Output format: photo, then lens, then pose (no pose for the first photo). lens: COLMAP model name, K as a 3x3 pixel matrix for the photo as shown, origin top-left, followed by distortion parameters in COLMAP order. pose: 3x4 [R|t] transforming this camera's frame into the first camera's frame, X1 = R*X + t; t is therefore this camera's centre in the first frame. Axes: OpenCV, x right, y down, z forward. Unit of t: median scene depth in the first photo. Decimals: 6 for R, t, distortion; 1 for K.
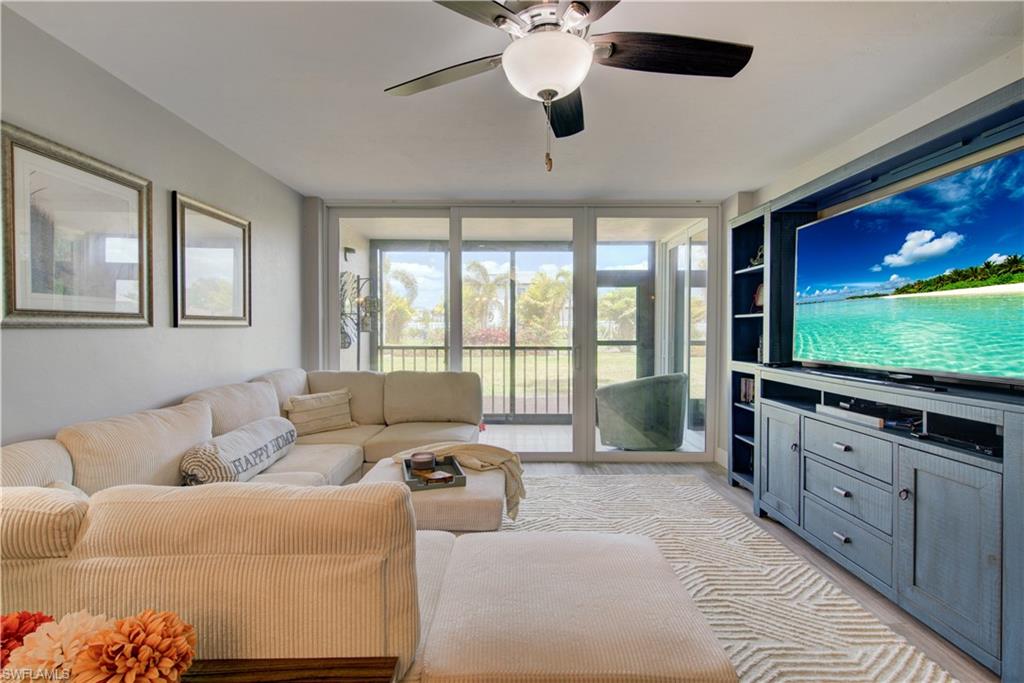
lens RADIAL K [[478.1, 0, 512.5], [0, 478.1, 339.1], [0, 0, 1]] dist [-0.000744, -0.000242]
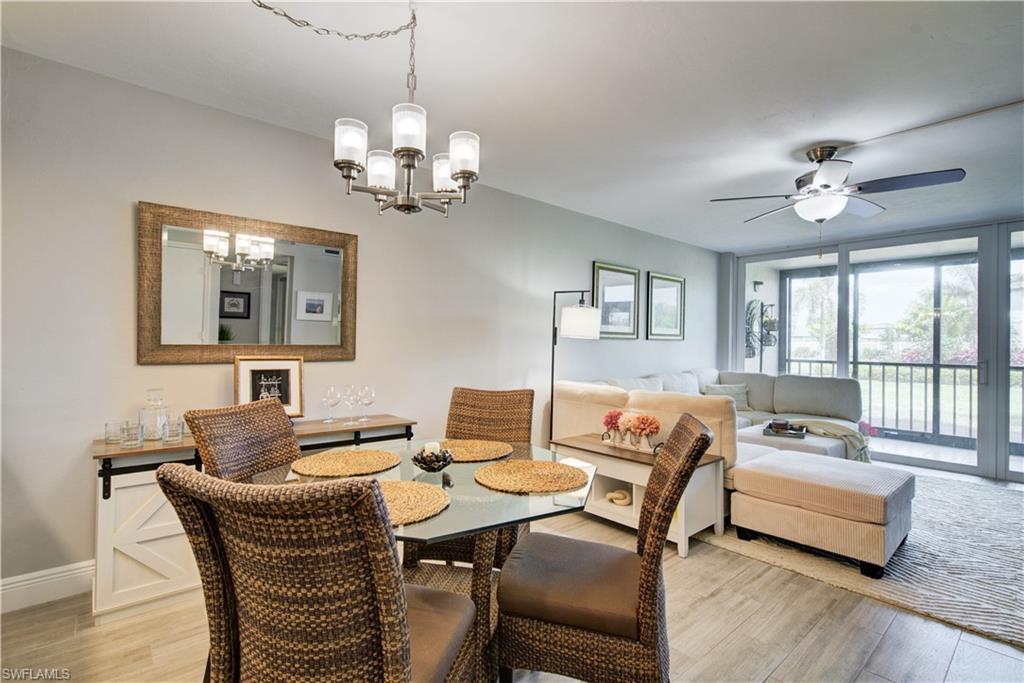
lens RADIAL K [[478.1, 0, 512.5], [0, 478.1, 339.1], [0, 0, 1]] dist [-0.000744, -0.000242]
pose [[0.652043, 0.000716, -0.758181, 0.316650], [-0.031256, 0.999175, -0.025937, 0.030847], [0.757537, 0.040610, 0.651528, -0.524053]]
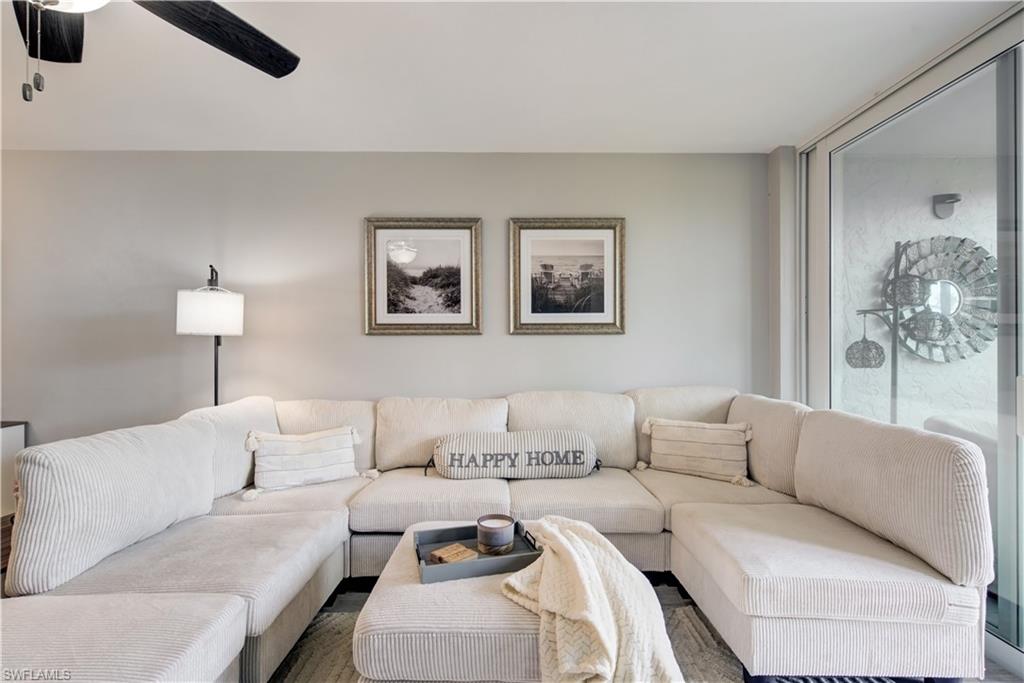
lens RADIAL K [[478.1, 0, 512.5], [0, 478.1, 339.1], [0, 0, 1]] dist [-0.000744, -0.000242]
pose [[0.014619, -0.006806, -0.999870, 0.340548], [-0.020747, 0.999759, -0.007109, -0.002897], [0.999678, 0.020848, 0.014475, 0.724729]]
